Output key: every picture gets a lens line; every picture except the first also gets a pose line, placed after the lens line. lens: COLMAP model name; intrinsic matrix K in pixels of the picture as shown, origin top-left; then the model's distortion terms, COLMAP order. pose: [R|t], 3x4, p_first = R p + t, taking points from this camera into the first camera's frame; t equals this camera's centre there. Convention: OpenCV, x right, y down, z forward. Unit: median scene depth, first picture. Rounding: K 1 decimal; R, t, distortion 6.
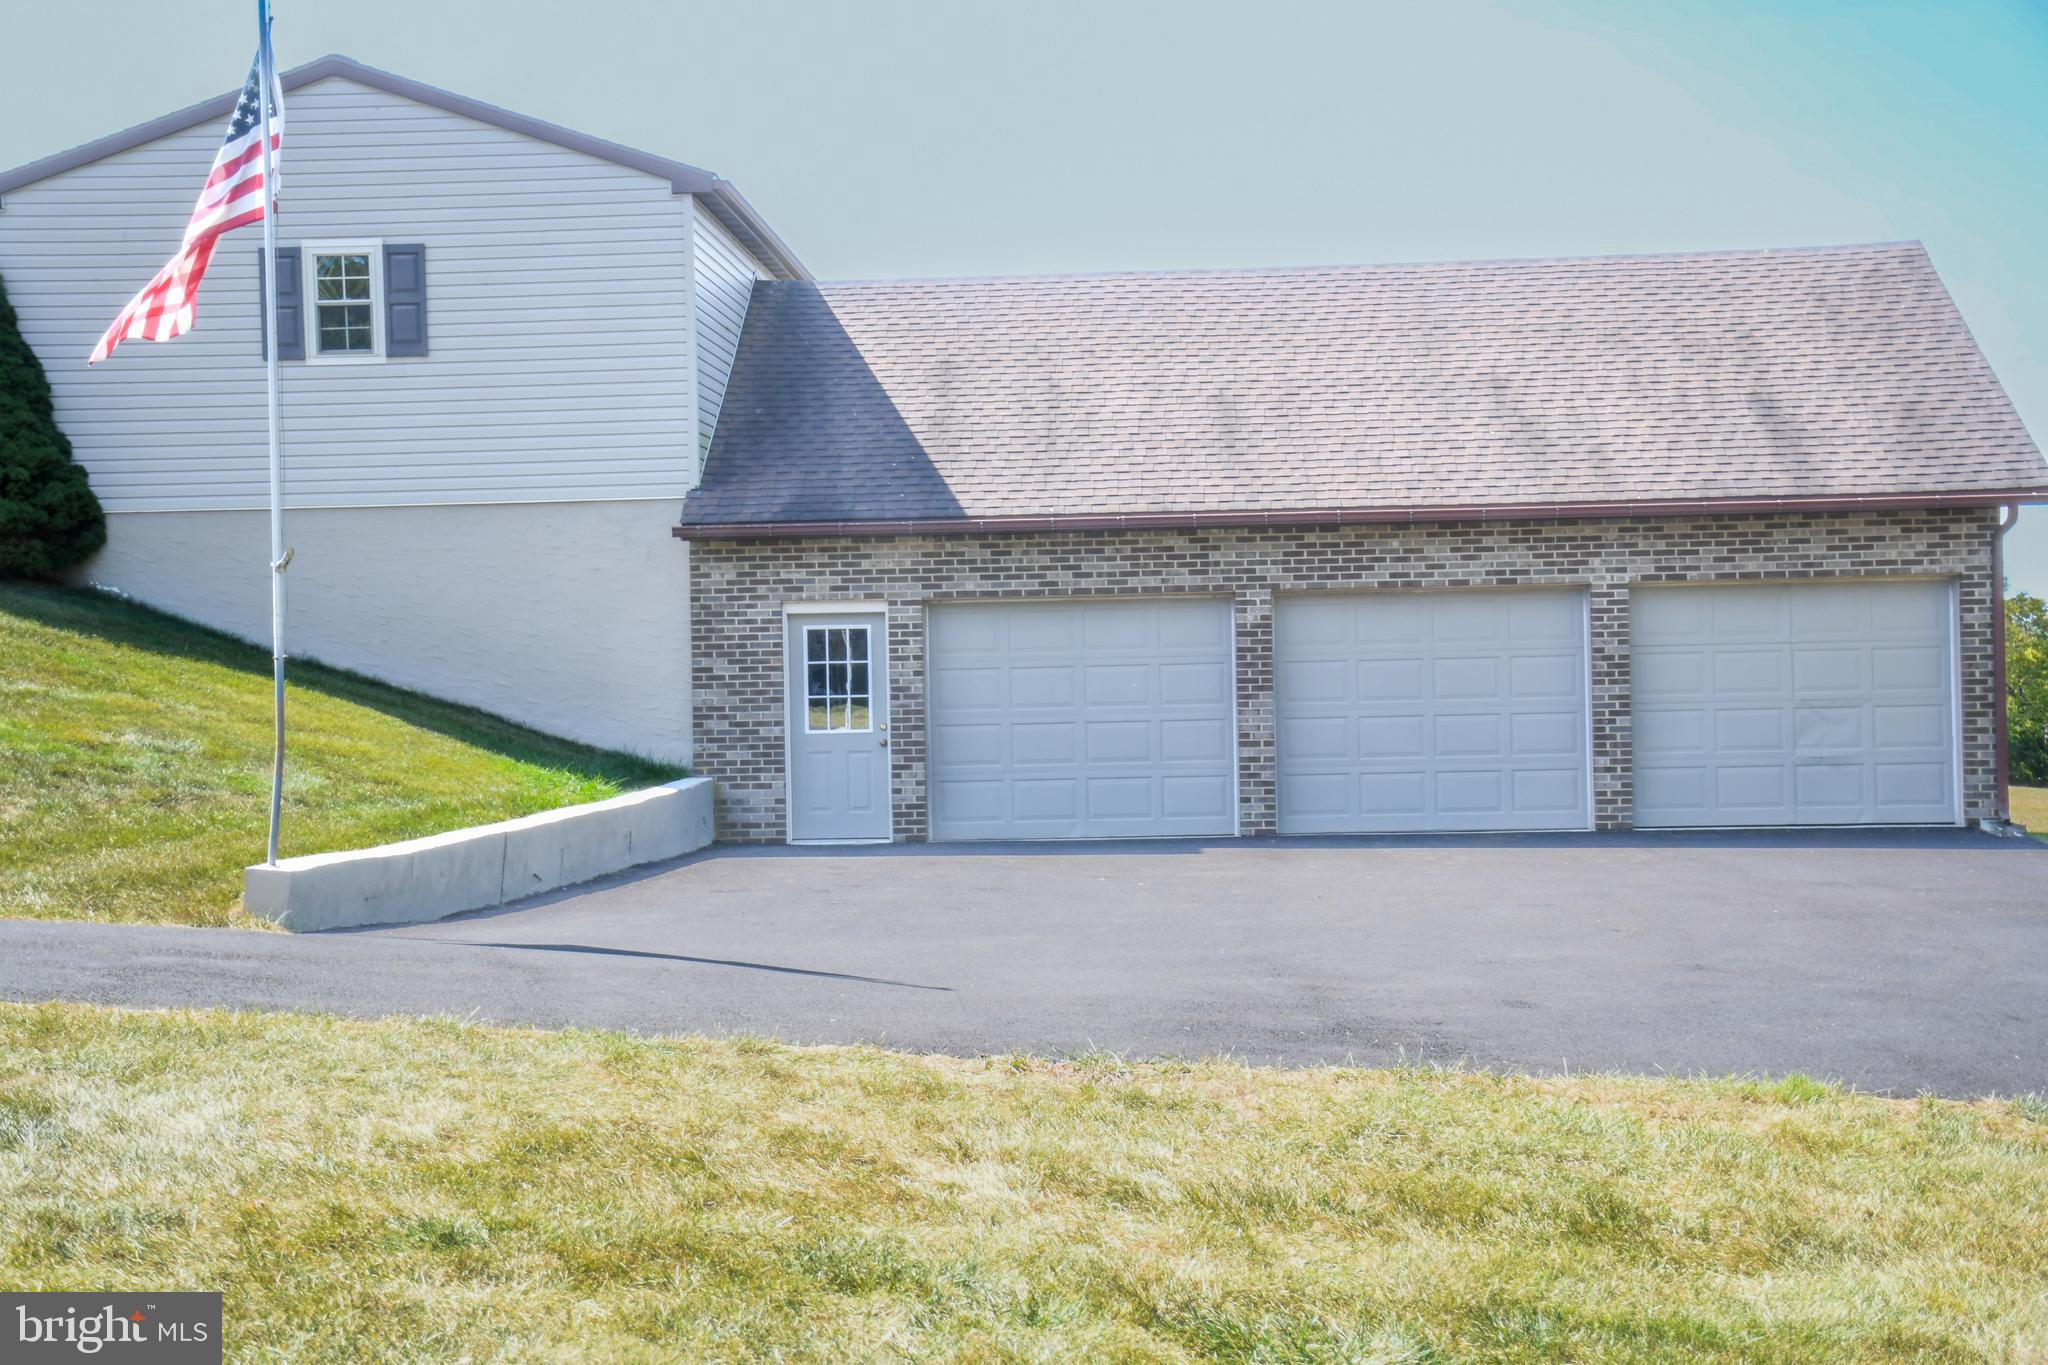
lens RADIAL K [[2986.3, 0, 1019.4], [0, 2986.3, 691.7], [0, 0, 1]] dist [0.292952, 0.000000]
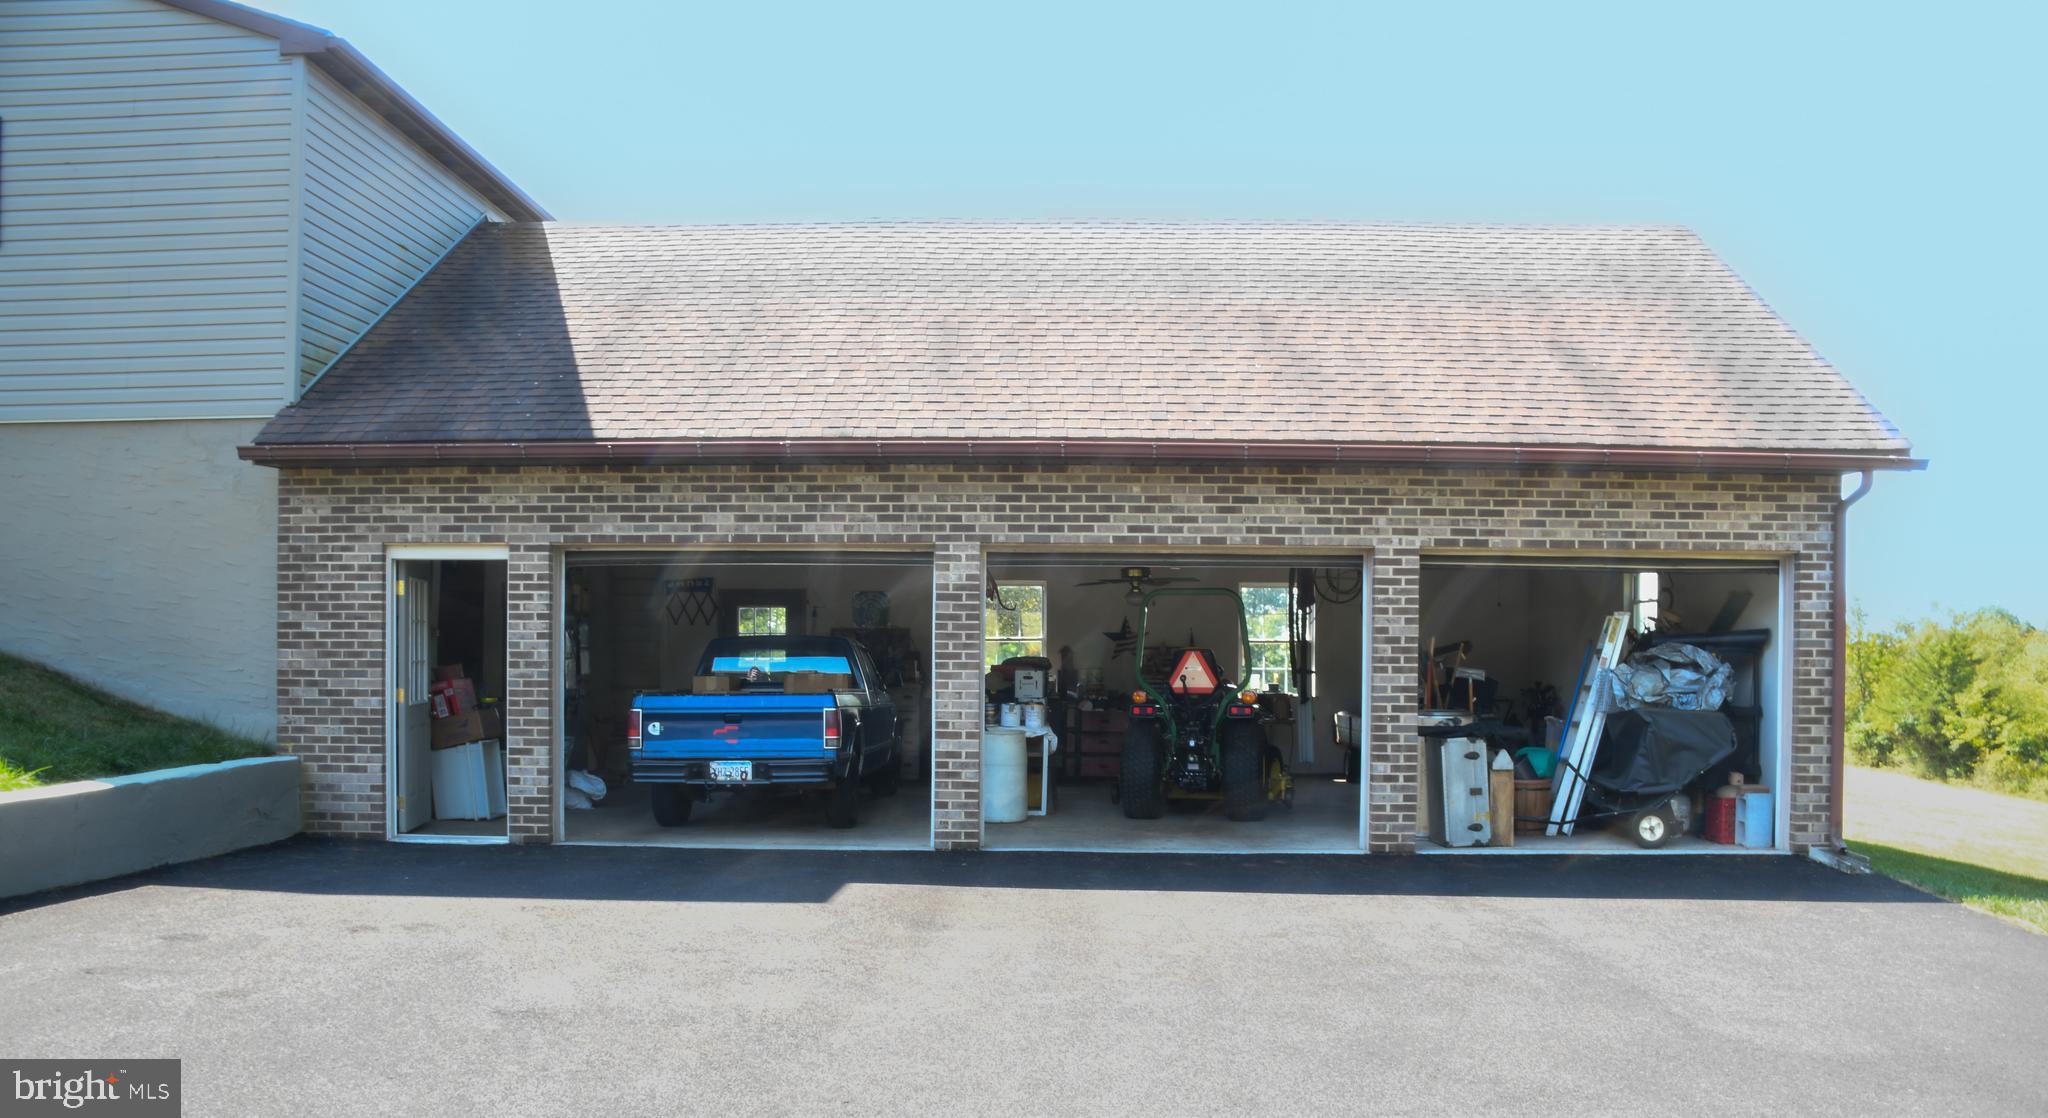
lens RADIAL K [[1595.7, 0, 1002.5], [0, 1595.7, 689.7], [0, 0, 1]] dist [-0.077472, 0.001004]
pose [[0.999612, 0.027509, 0.004390, 0.088725], [-0.027578, 0.999484, 0.016481, -0.002124], [-0.003935, -0.016595, 0.999855, 0.572142]]
